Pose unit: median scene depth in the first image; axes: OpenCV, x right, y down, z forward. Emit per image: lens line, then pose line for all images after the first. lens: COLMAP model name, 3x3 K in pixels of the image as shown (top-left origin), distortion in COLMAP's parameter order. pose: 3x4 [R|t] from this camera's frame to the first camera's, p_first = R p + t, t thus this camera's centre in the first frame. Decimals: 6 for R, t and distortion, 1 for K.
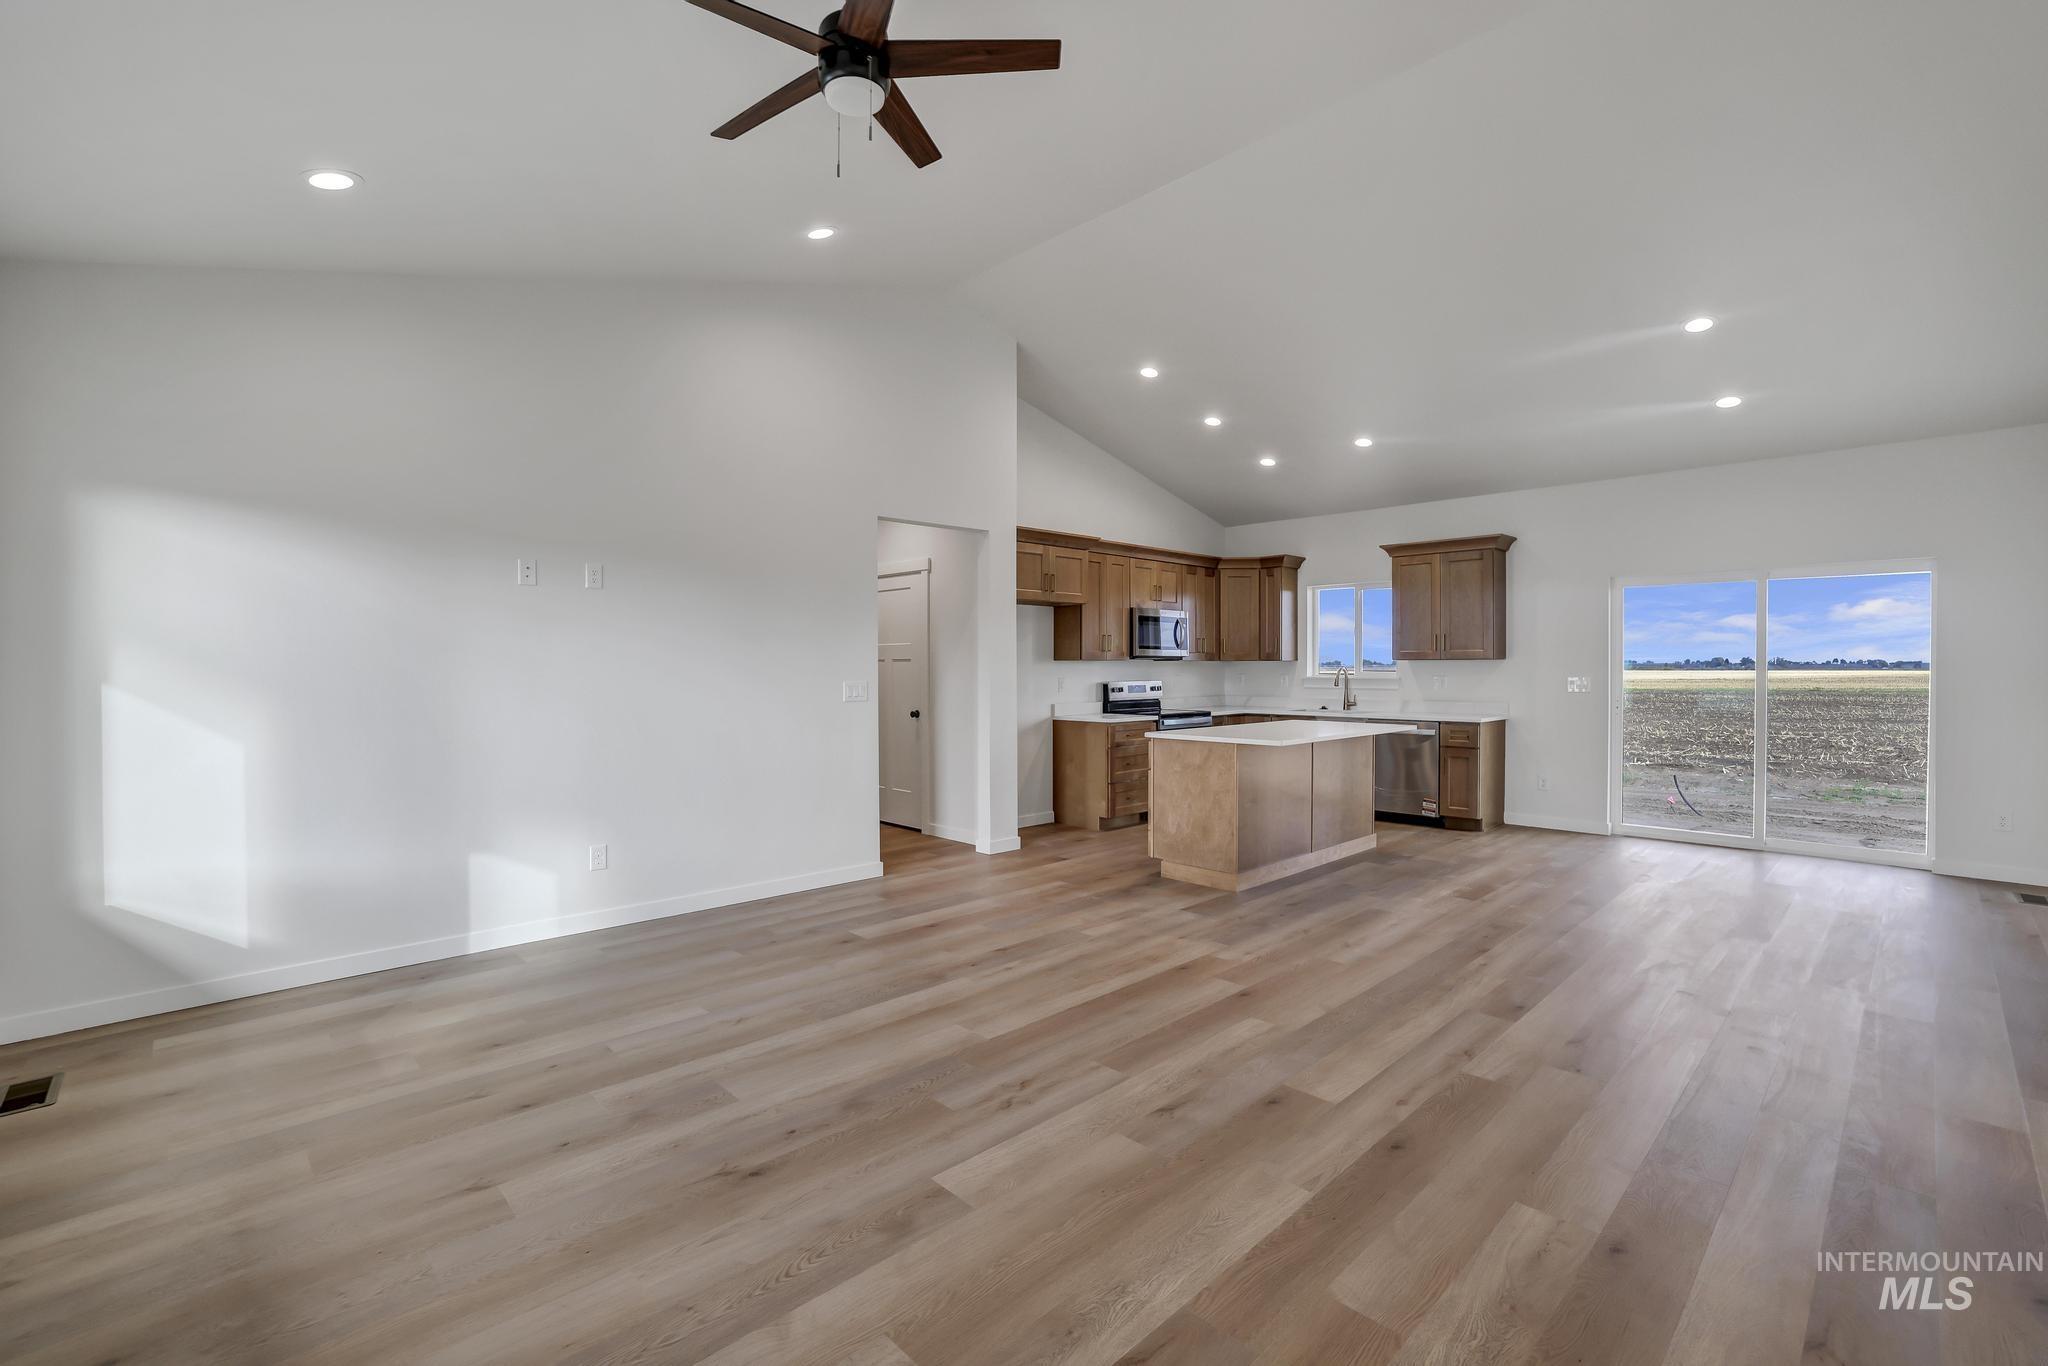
lens RADIAL K [[876.1, 0, 1019.9], [0, 876.1, 676.4], [0, 0, 1]] dist [-0.035079, 0.010262]
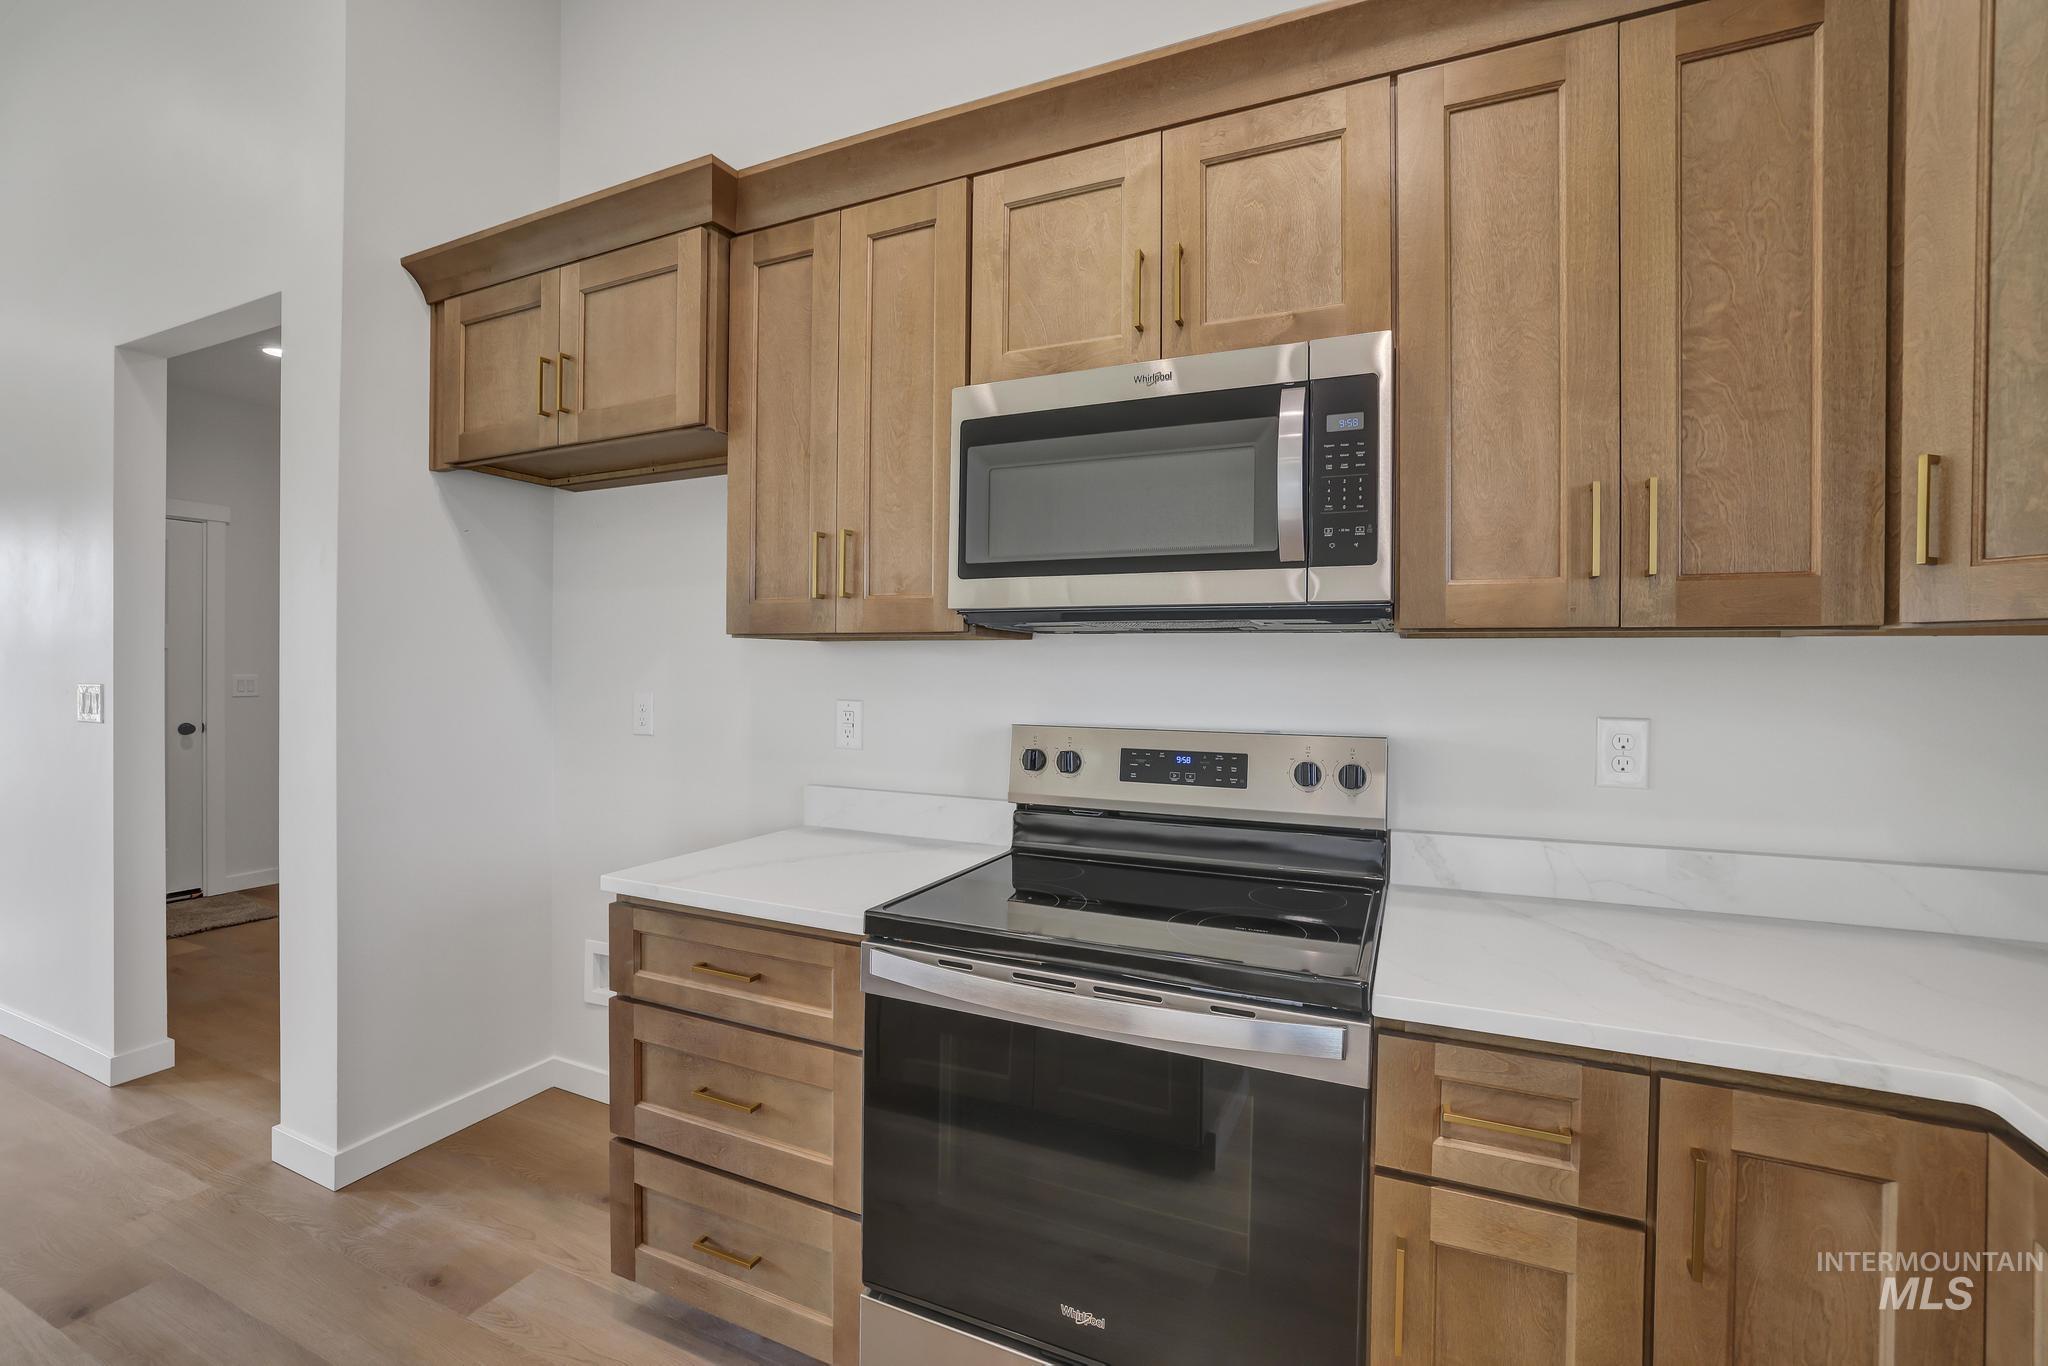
lens RADIAL K [[876.1, 0, 1024.1], [0, 876.1, 671.3], [0, 0, 1]] dist [-0.035079, 0.010262]
pose [[0.370594, 0.010557, -0.928735, 0.729795], [-0.019813, 0.999798, 0.003459, -0.021564], [0.928584, 0.017119, 0.370728, 2.010113]]
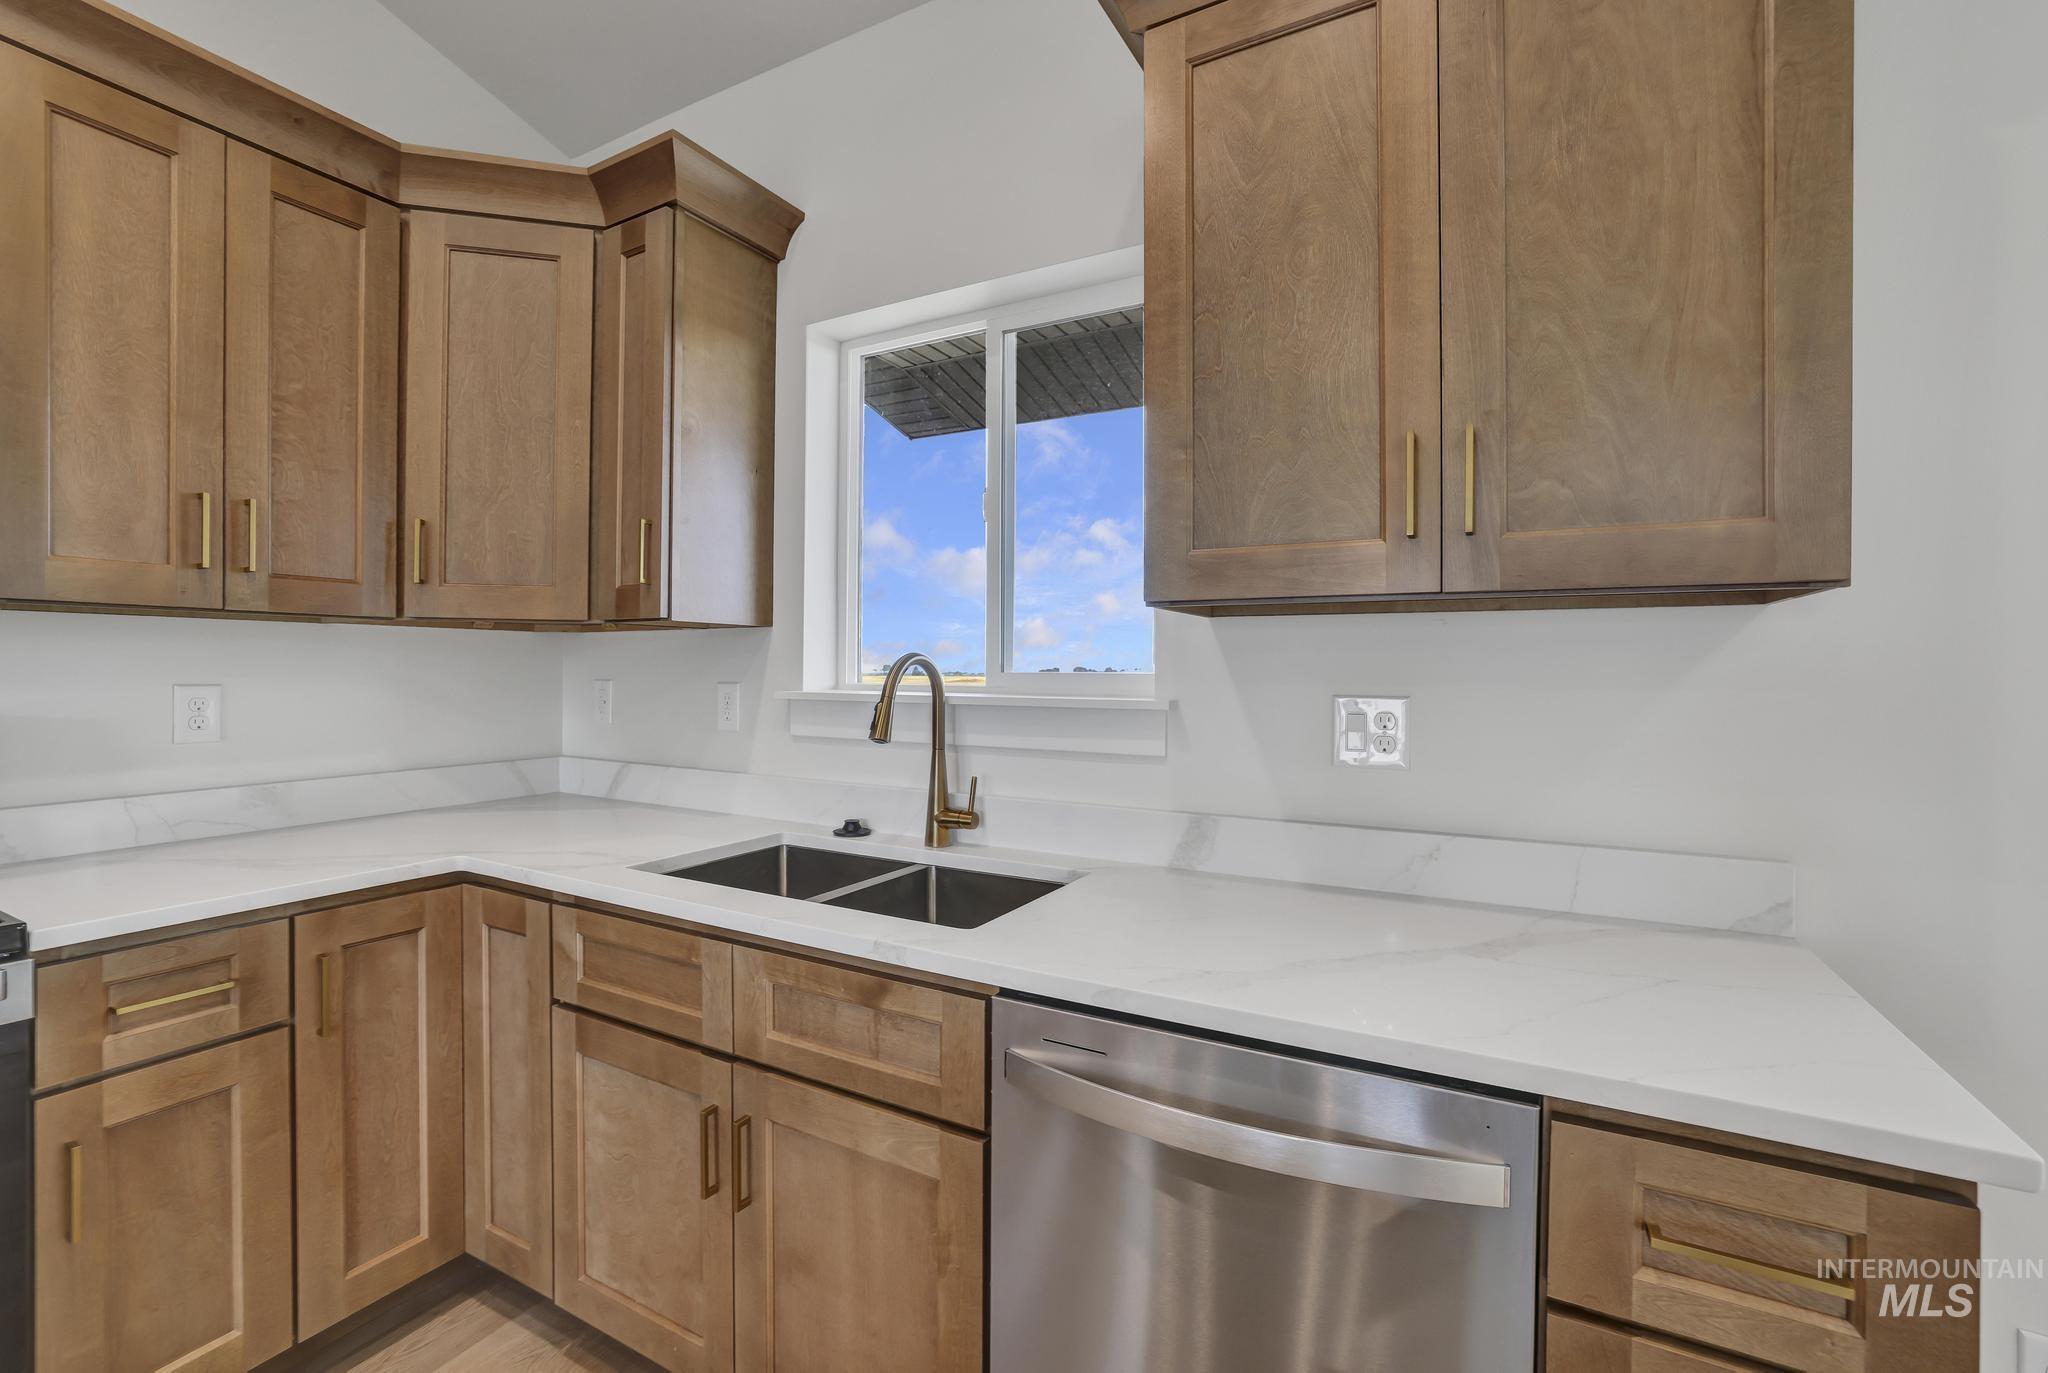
lens RADIAL K [[876.1, 0, 1011.8], [0, 876.1, 676.1], [0, 0, 1]] dist [-0.035079, 0.010262]
pose [[0.955042, 0.005574, 0.296419, 0.755108], [-0.004239, 0.999978, -0.005145, -0.007288], [-0.296441, 0.003657, 0.955044, 1.811665]]
